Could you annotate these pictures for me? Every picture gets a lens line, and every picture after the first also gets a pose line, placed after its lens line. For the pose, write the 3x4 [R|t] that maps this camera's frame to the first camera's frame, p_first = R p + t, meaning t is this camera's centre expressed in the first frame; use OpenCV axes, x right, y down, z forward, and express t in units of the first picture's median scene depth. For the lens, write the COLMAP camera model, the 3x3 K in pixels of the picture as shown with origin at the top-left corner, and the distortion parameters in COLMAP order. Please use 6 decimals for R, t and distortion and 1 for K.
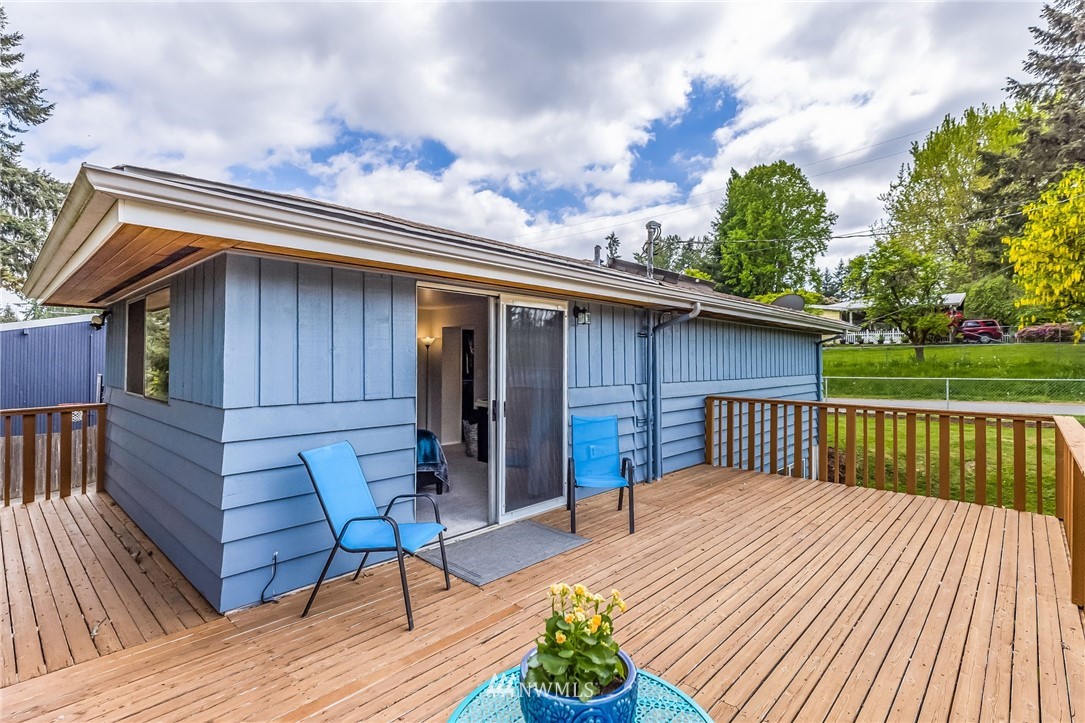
lens RADIAL K [[516.1, 0, 544.2], [0, 516.1, 354.7], [0, 0, 1]] dist [0.006629, 0.001006]
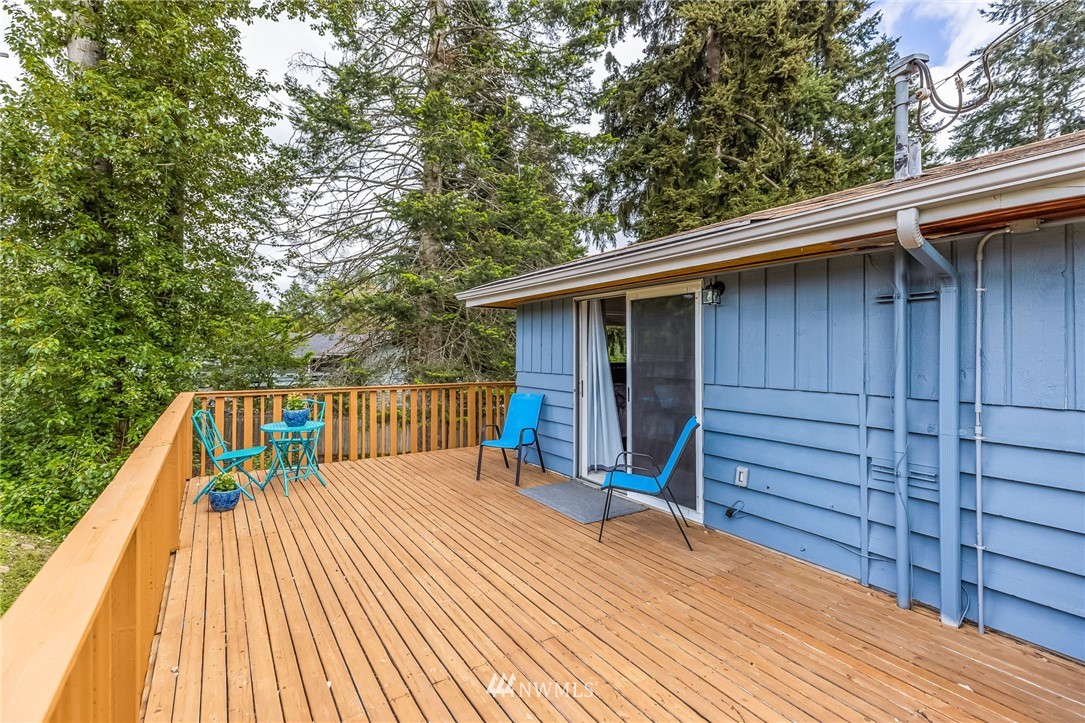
lens RADIAL K [[484.6, 0, 543.4], [0, 484.6, 357.3], [0, 0, 1]] dist [0.010673, -0.001479]
pose [[-0.225137, 0.006422, -0.974306, 1.188313], [0.003839, 0.999976, 0.005705, 0.022056], [0.974319, -0.002456, -0.225157, 1.283177]]
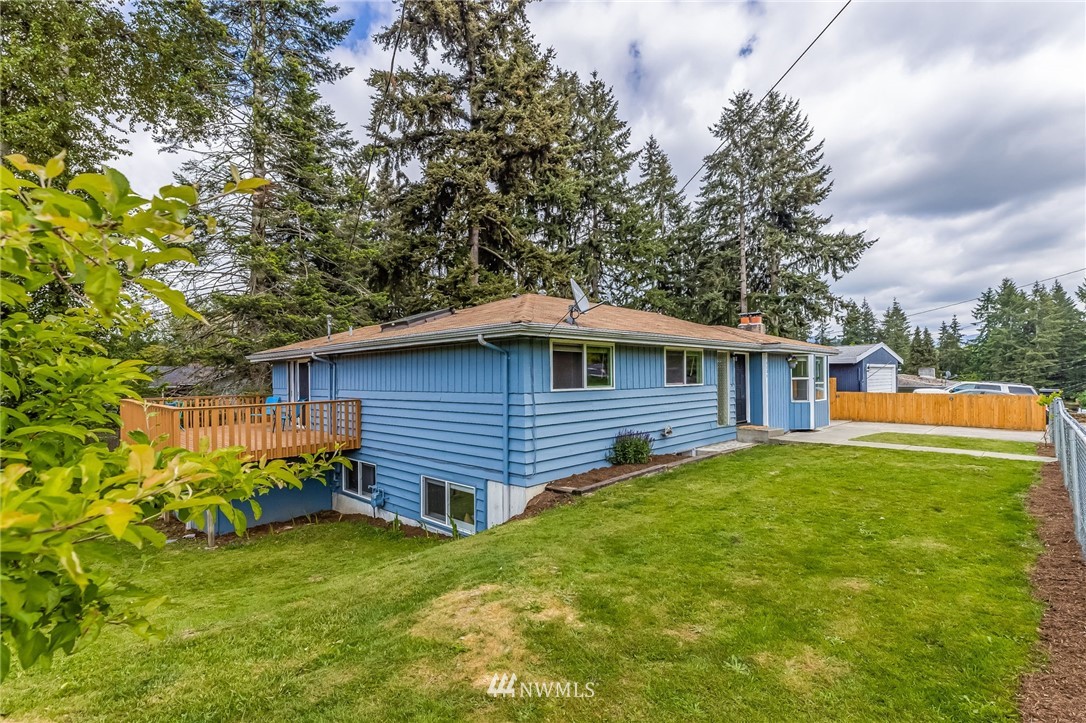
lens RADIAL K [[485.1, 0, 531.3], [0, 485.1, 380.4], [0, 0, 1]] dist [0.010673, -0.001479]
pose [[-0.007505, 0.000209, -0.999972, 3.748284], [0.021014, 0.999779, 0.000051, 0.055340], [0.999751, -0.021013, -0.007508, 3.081412]]
